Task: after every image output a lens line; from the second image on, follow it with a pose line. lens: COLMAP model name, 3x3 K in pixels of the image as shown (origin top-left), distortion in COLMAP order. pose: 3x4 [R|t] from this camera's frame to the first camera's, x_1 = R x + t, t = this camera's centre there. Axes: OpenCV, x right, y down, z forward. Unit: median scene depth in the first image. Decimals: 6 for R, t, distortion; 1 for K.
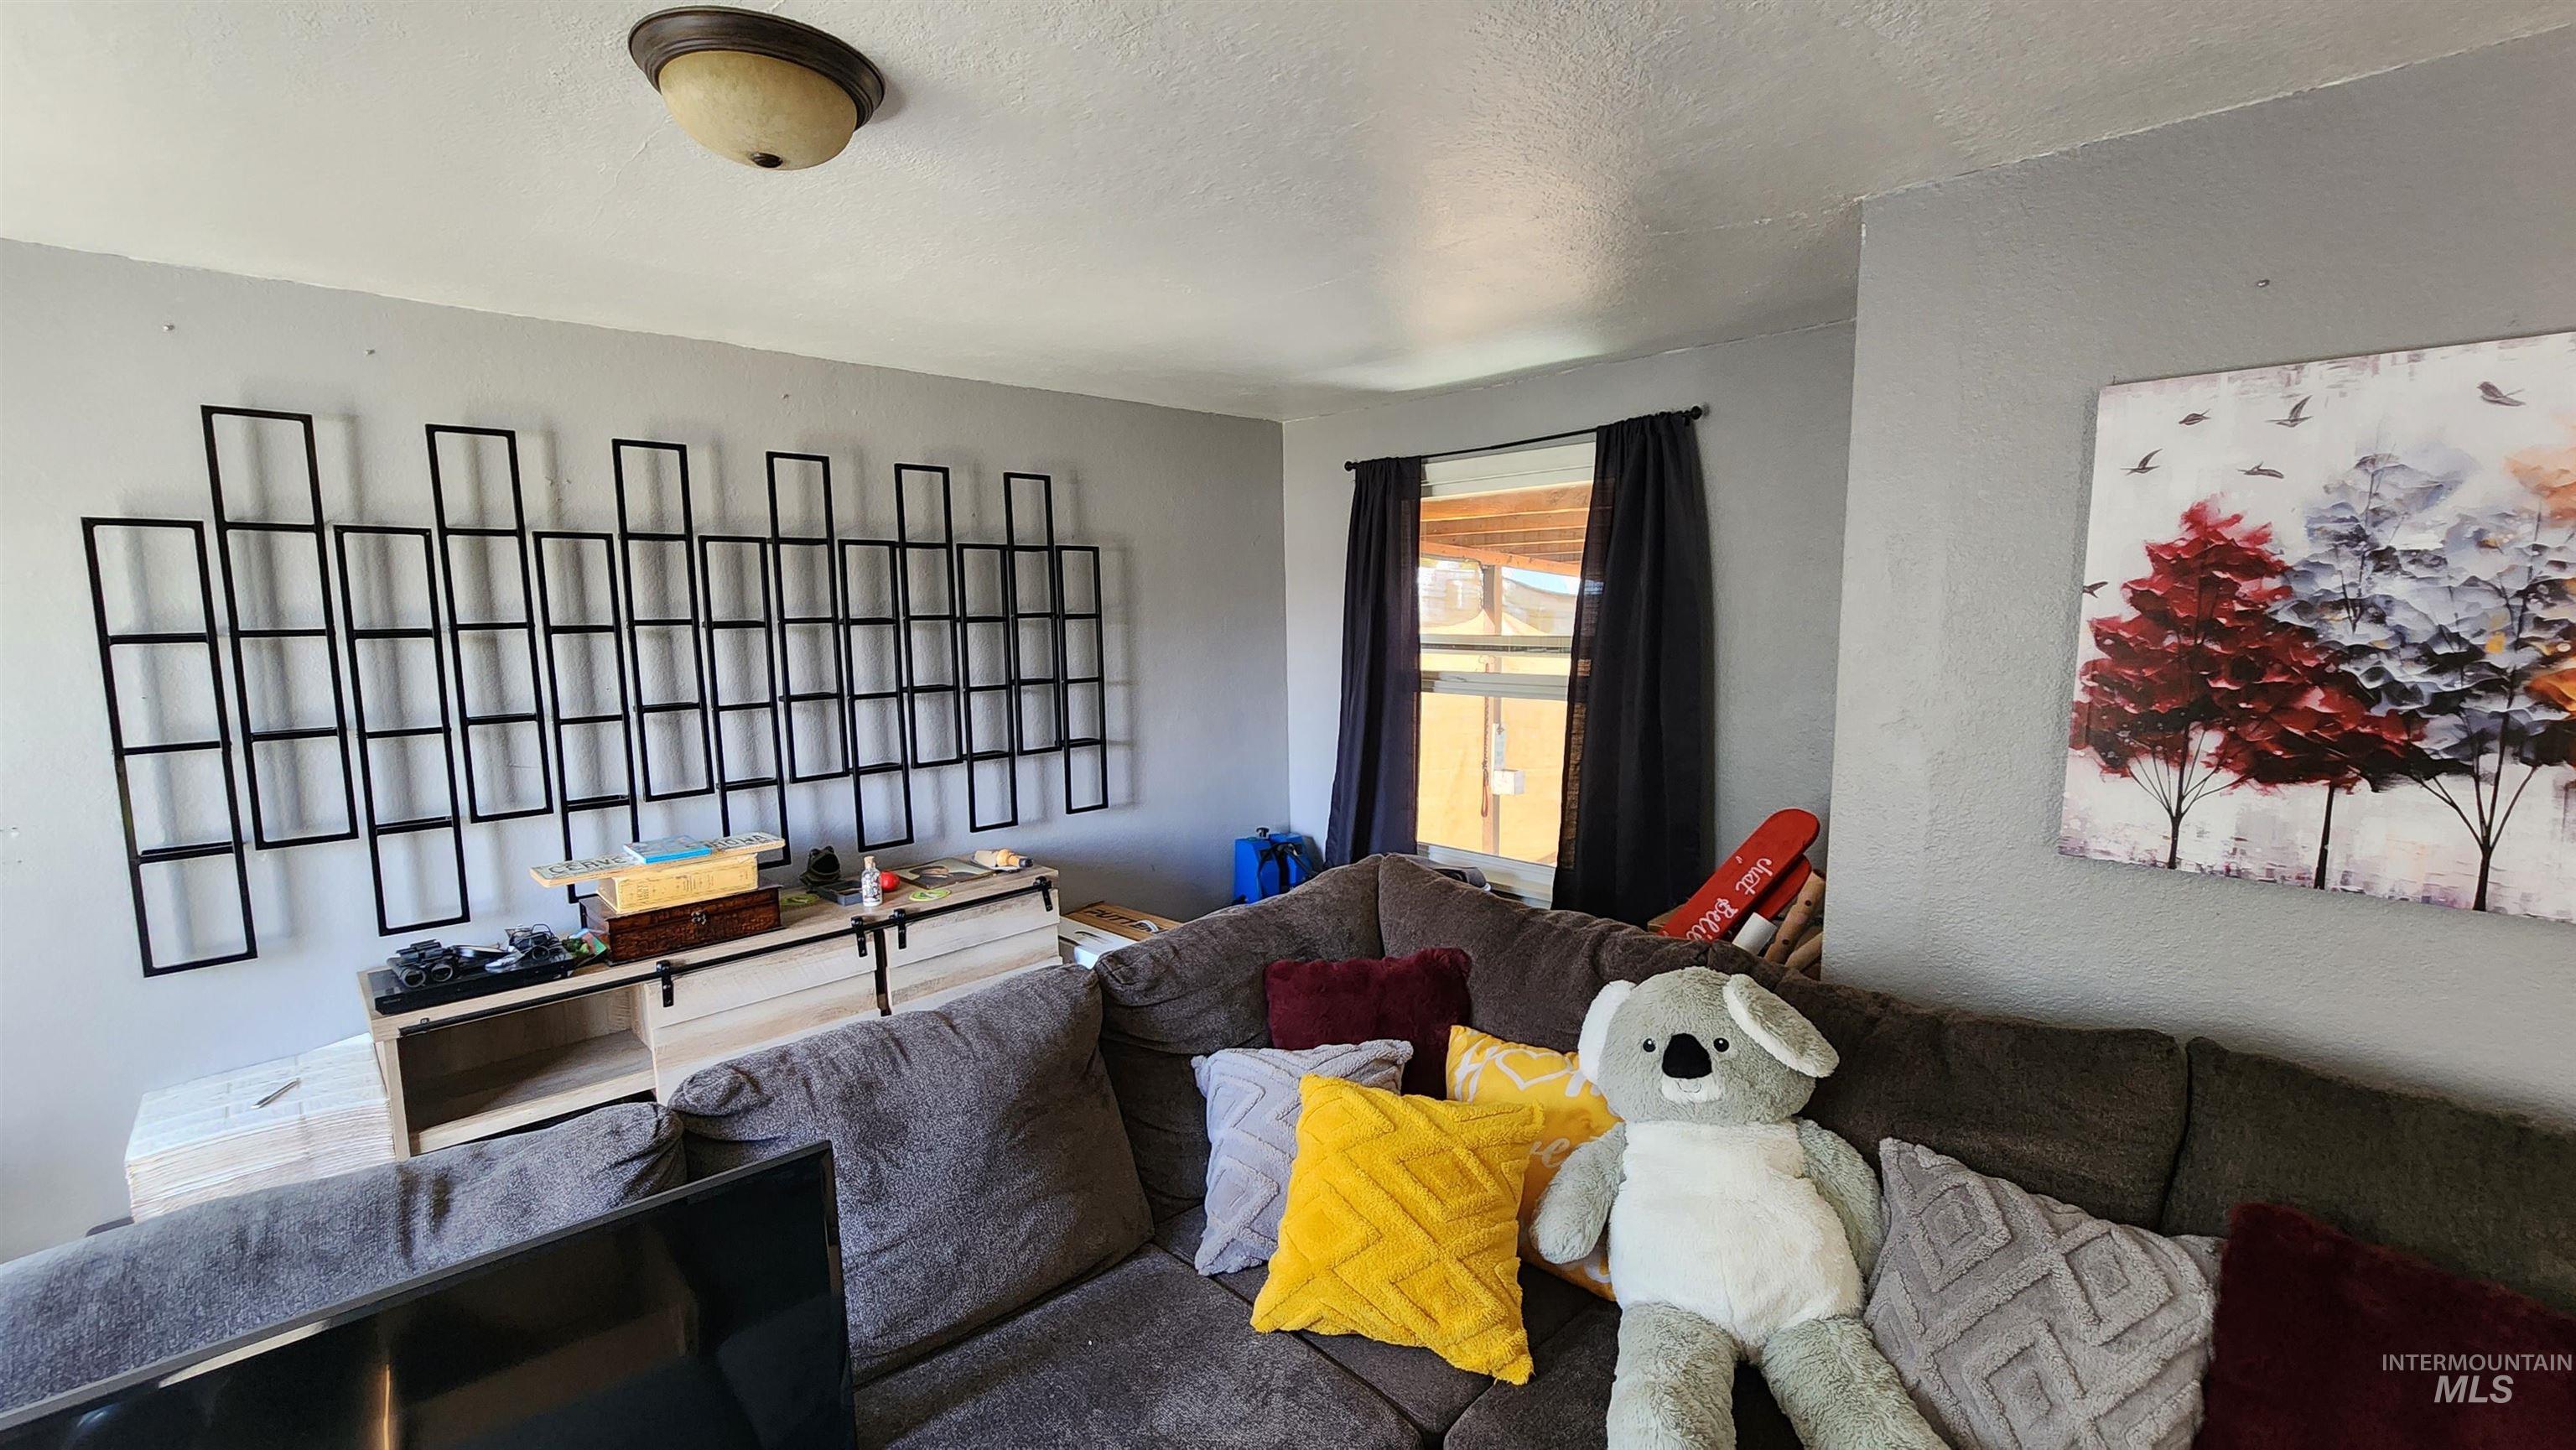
lens RADIAL K [[1055.7, 0, 1277.6], [0, 1055.7, 721.5], [0, 0, 1]] dist [-0.001251, 0.001547]
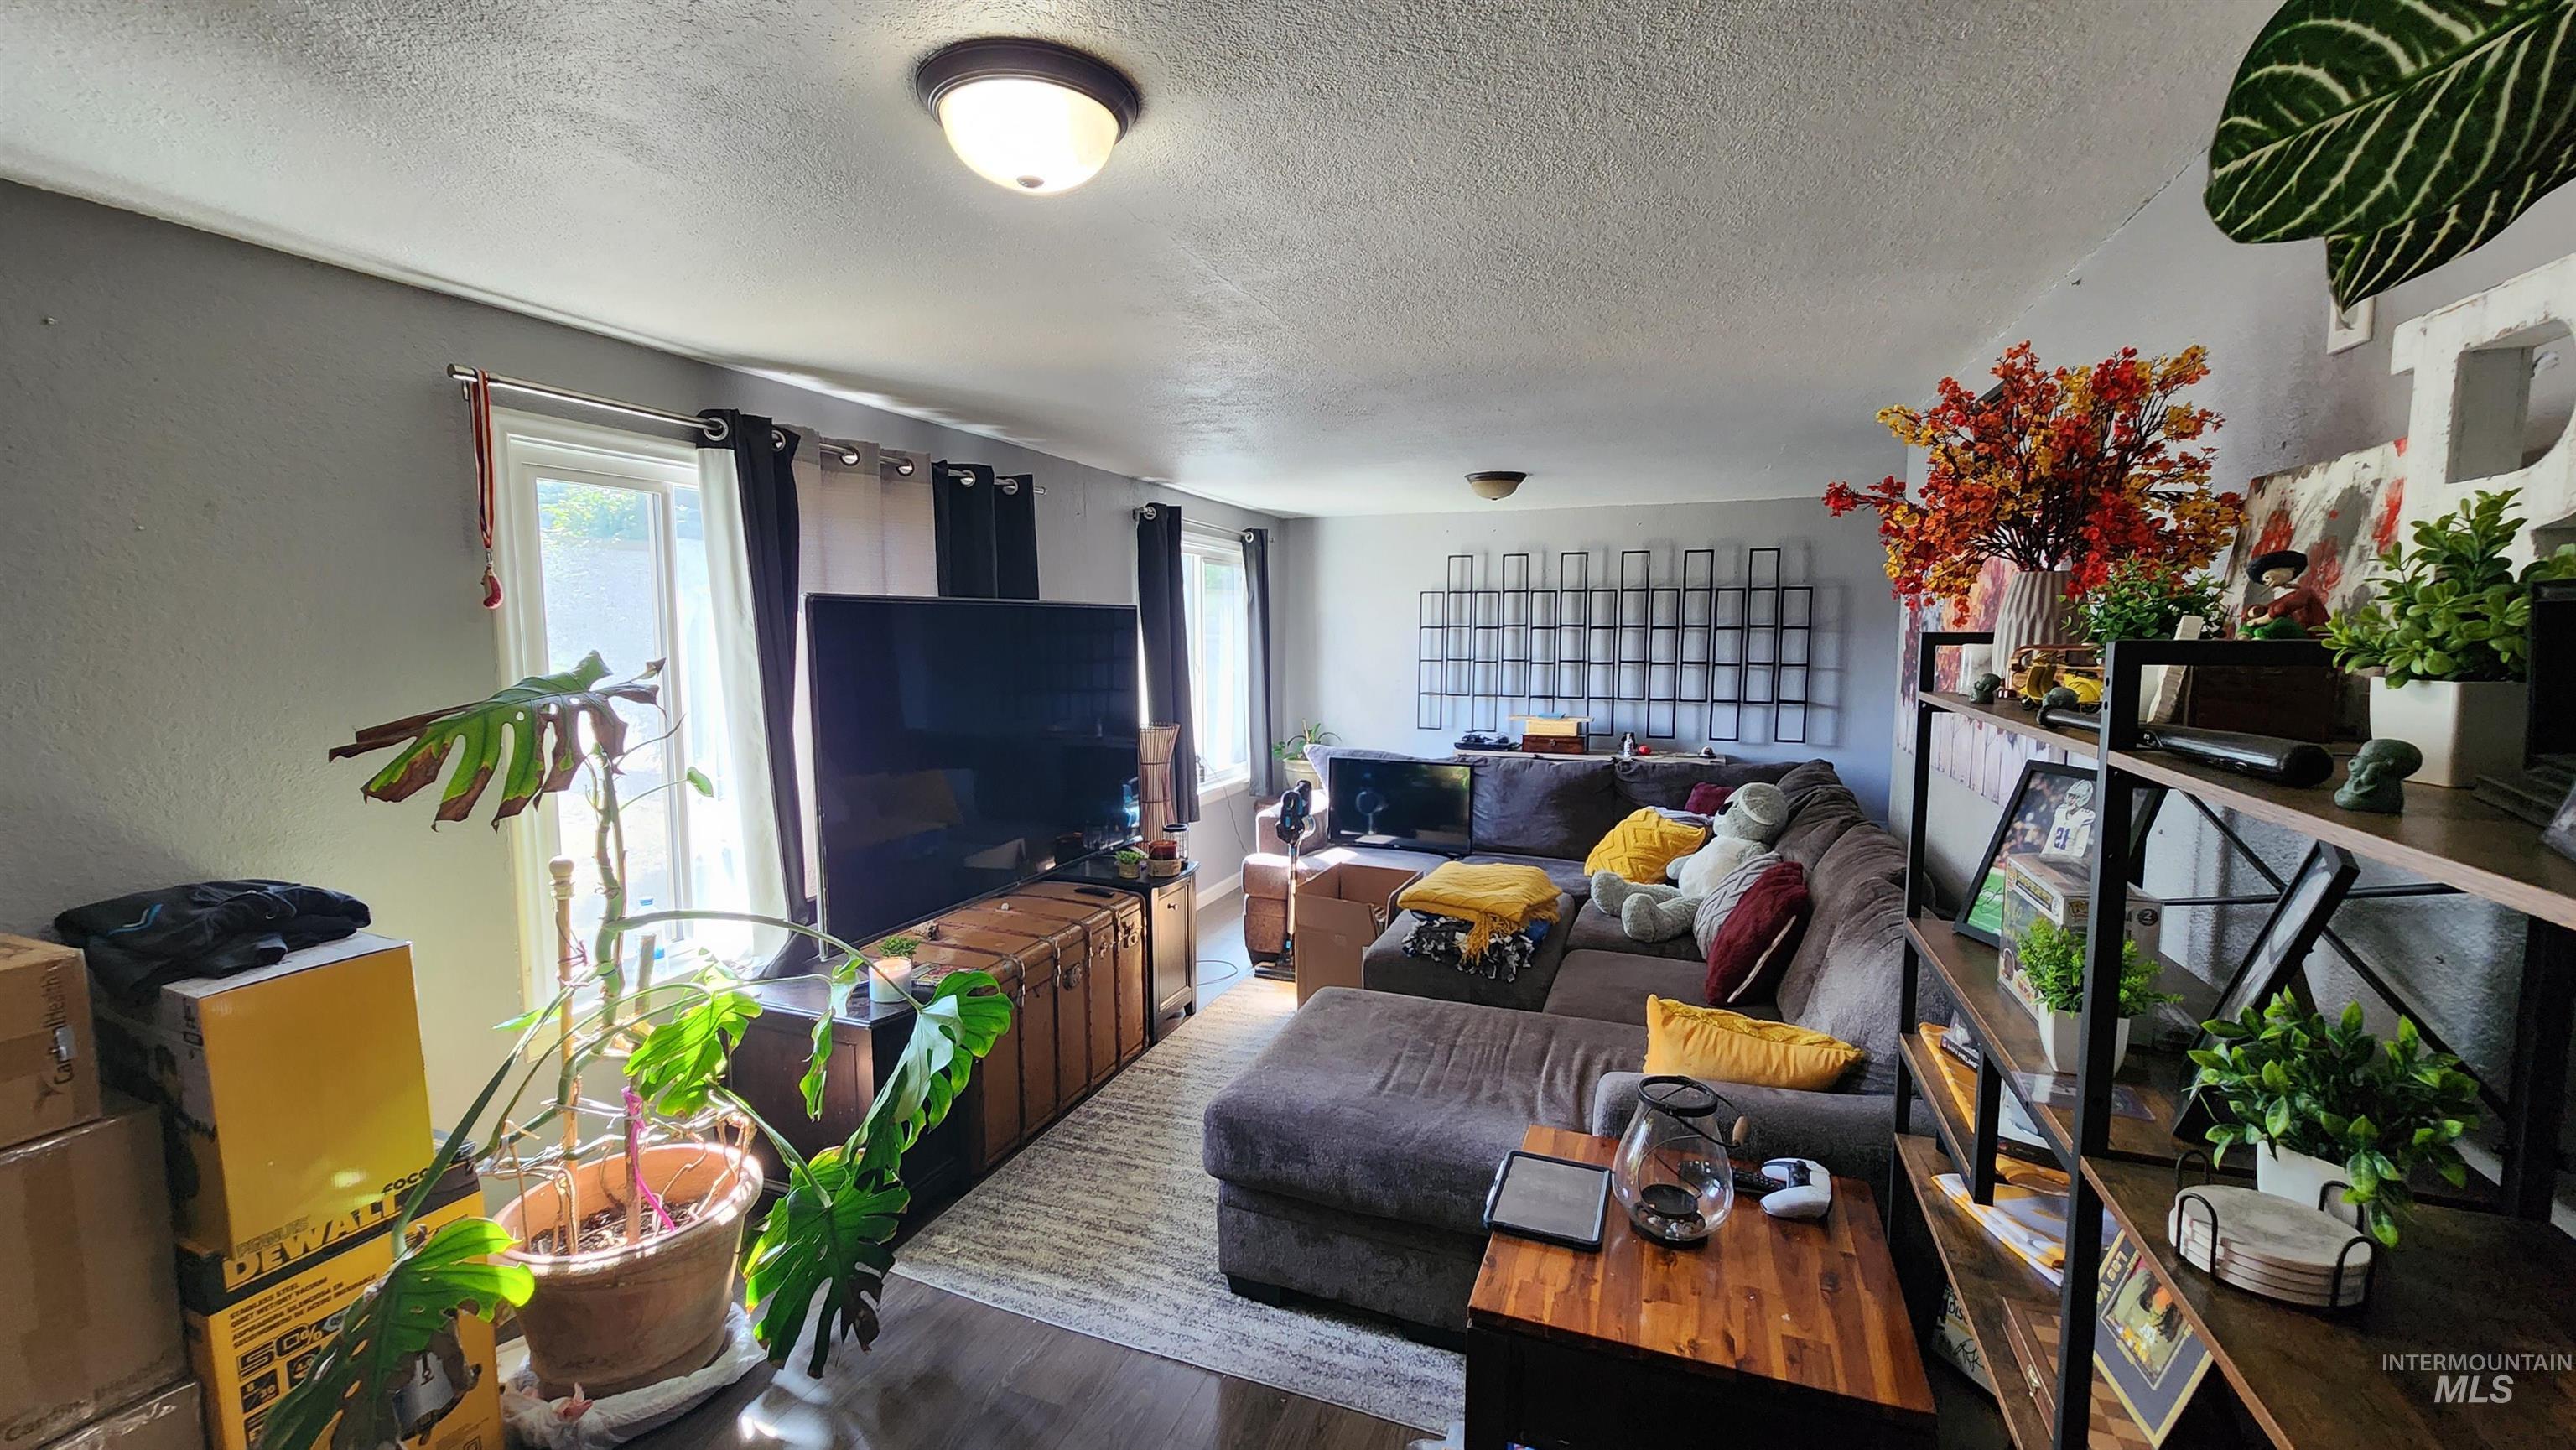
lens RADIAL K [[1055.7, 0, 1289.7], [0, 1055.7, 727.0], [0, 0, 1]] dist [-0.001251, 0.001547]
pose [[0.413304, 0.098487, -0.905251, 1.290925], [-0.109718, 0.992277, 0.057862, 0.063145], [0.903959, 0.075408, 0.420918, -0.556166]]
